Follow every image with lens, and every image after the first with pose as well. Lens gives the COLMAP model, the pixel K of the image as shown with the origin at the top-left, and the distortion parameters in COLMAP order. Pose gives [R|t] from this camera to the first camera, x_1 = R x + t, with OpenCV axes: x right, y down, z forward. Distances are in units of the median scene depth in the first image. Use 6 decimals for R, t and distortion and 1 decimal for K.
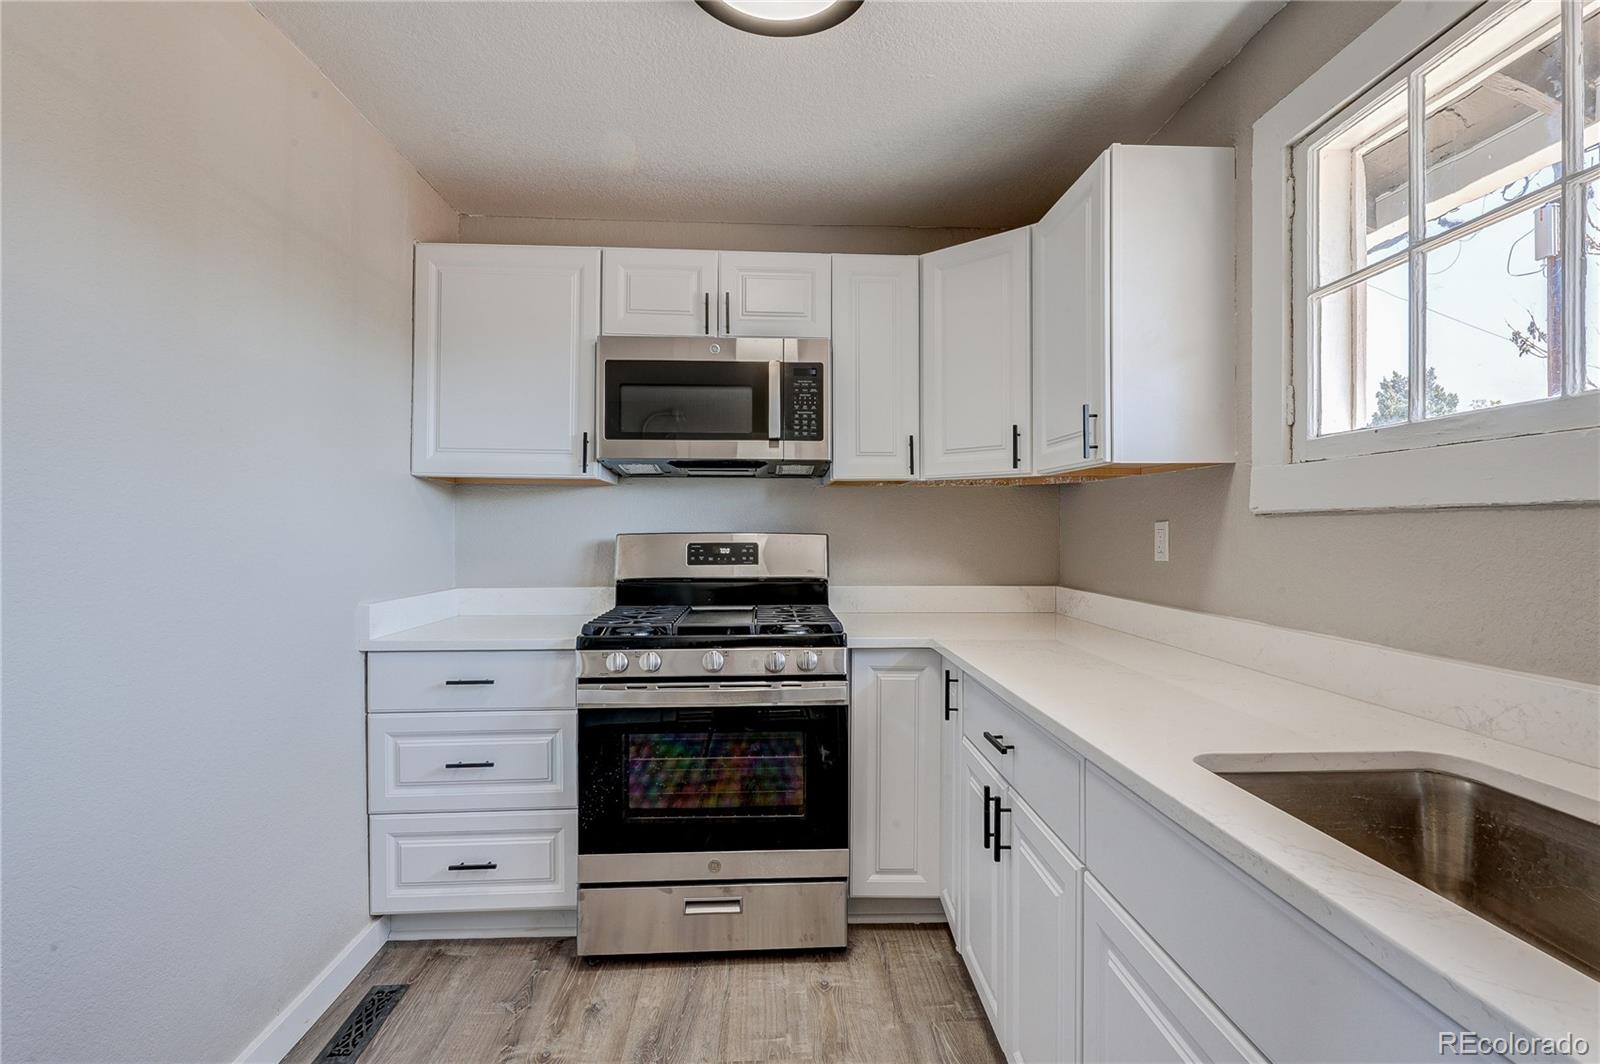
lens RADIAL K [[753.8, 0, 803.8], [0, 753.8, 524.2], [0, 0, 1]] dist [-0.005449, 0.001610]
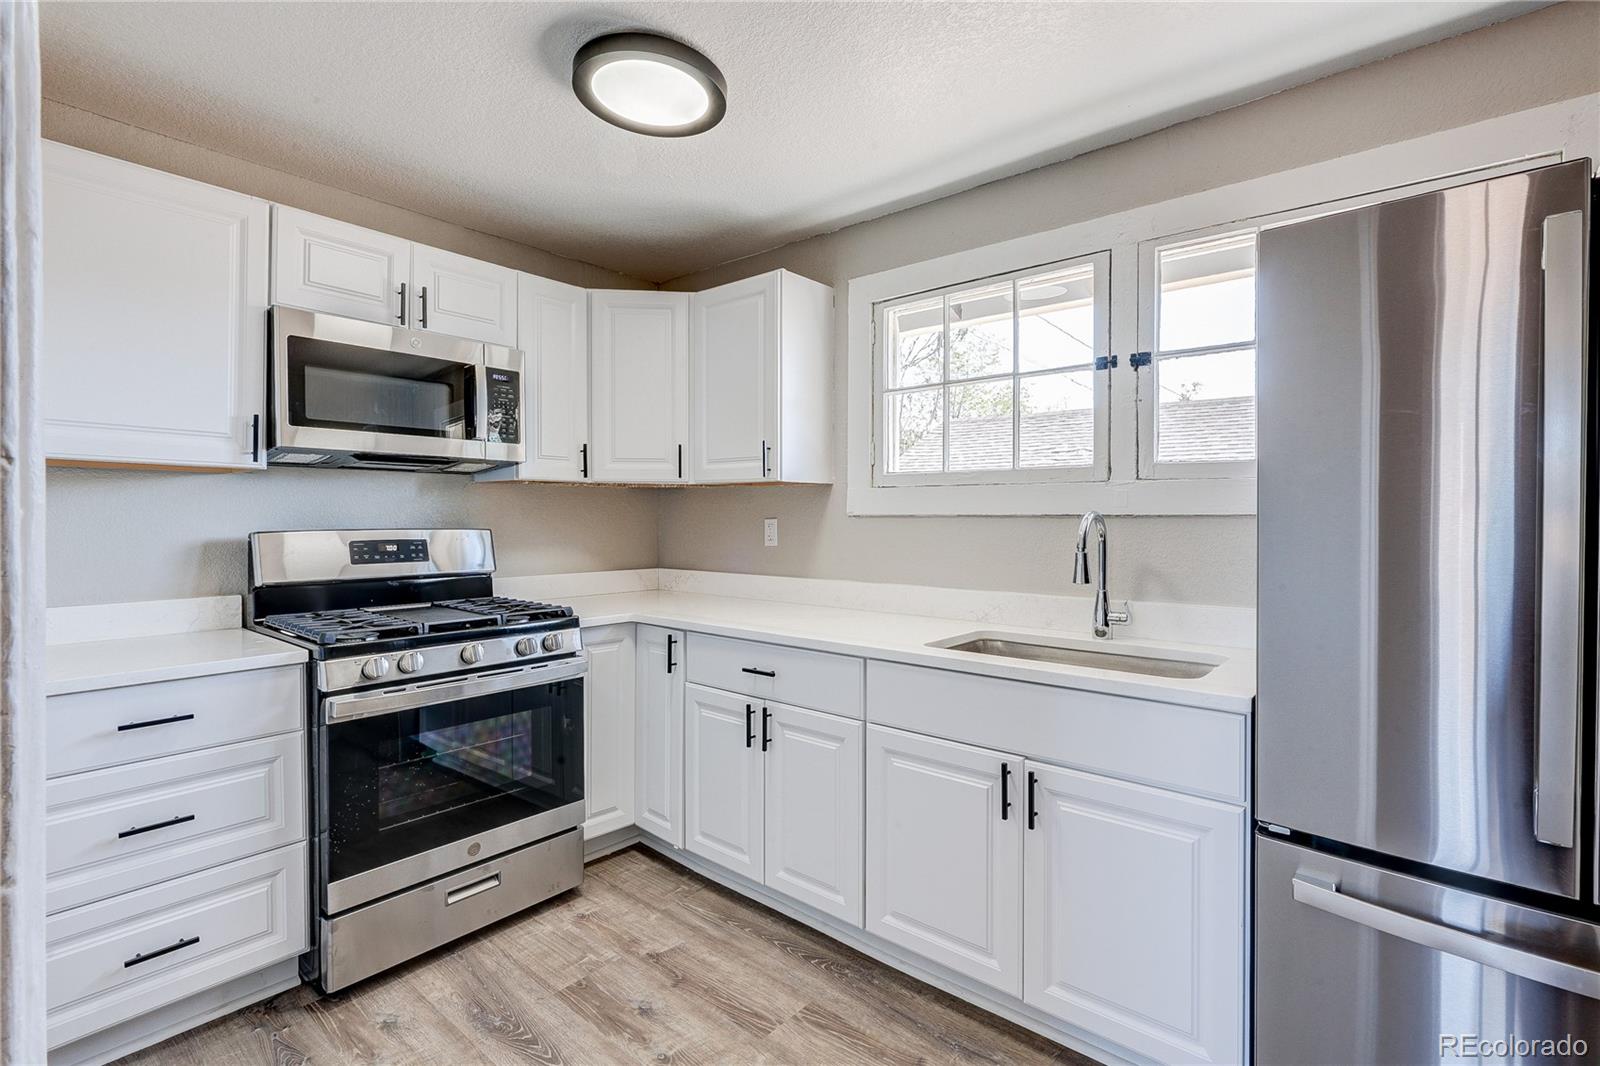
lens RADIAL K [[753.8, 0, 814.7], [0, 753.8, 509.3], [0, 0, 1]] dist [-0.005449, 0.001610]
pose [[0.673255, 0.007568, 0.739371, -0.557139], [-0.006251, 0.999970, -0.004544, -0.016223], [-0.739384, -0.001563, 0.673283, -0.051458]]
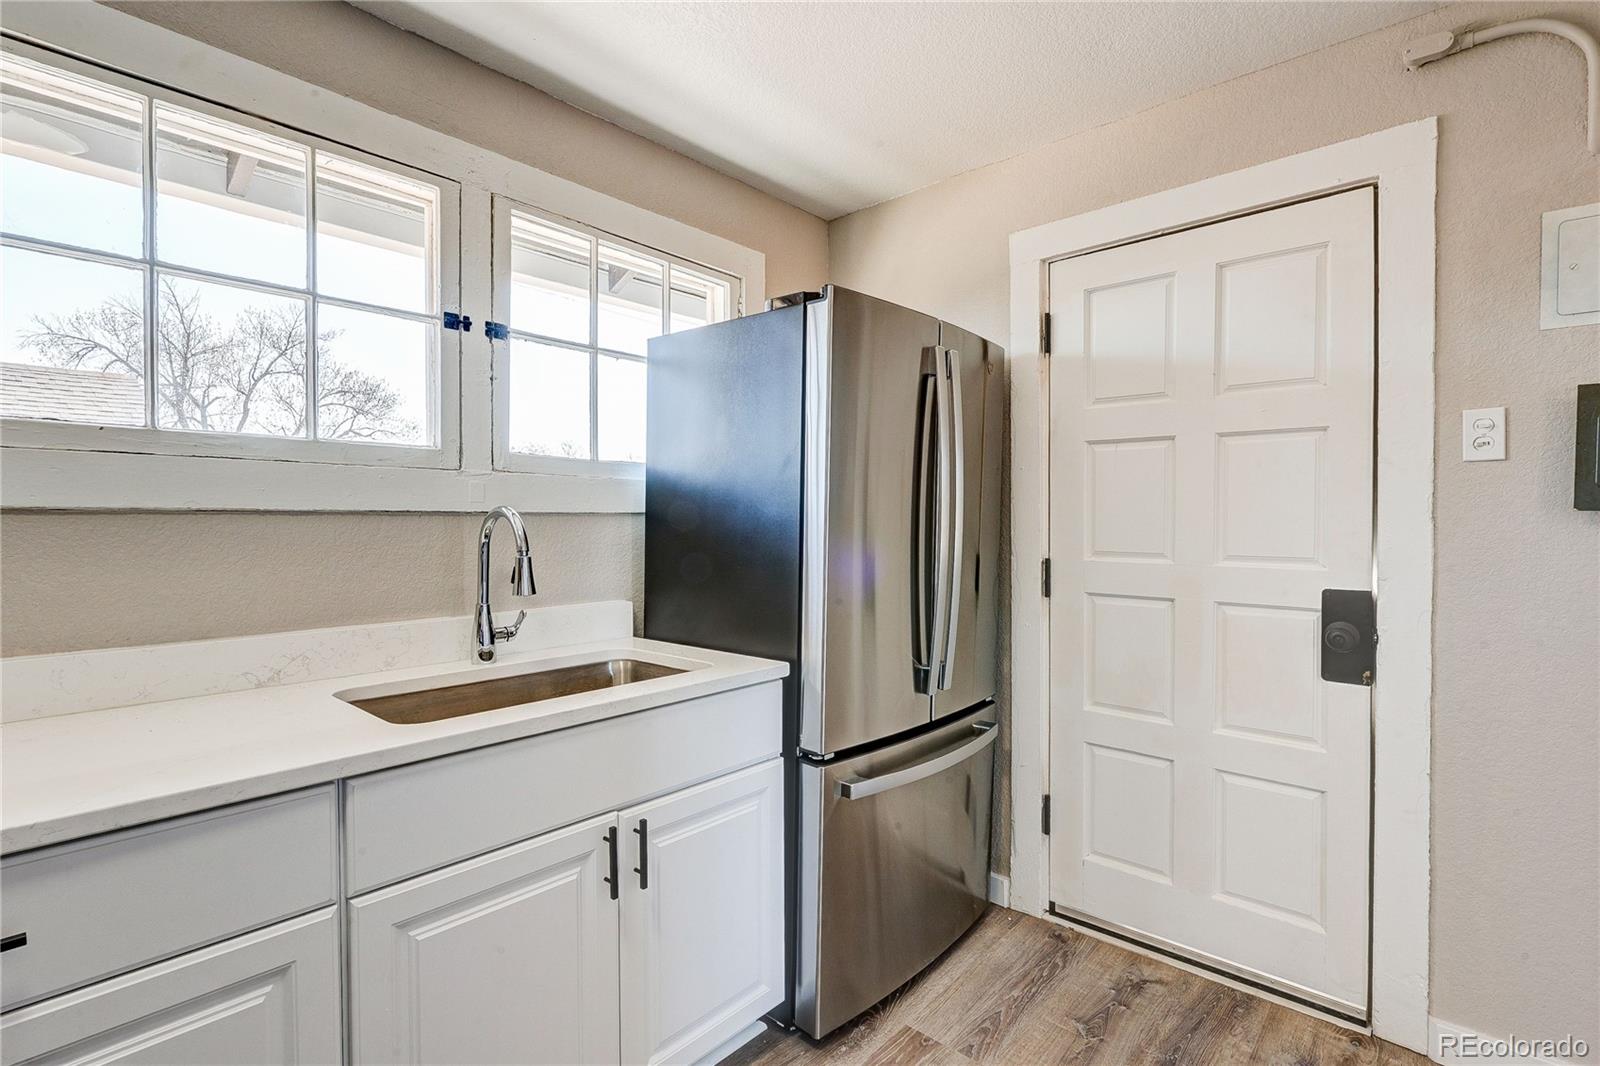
lens RADIAL K [[753.8, 0, 792.7], [0, 753.8, 521.8], [0, 0, 1]] dist [-0.005449, 0.001610]
pose [[-0.711664, -0.001453, 0.702519, -0.363841], [-0.002594, 0.999996, -0.000559, -0.004135], [-0.702515, -0.002220, -0.711665, 0.708969]]
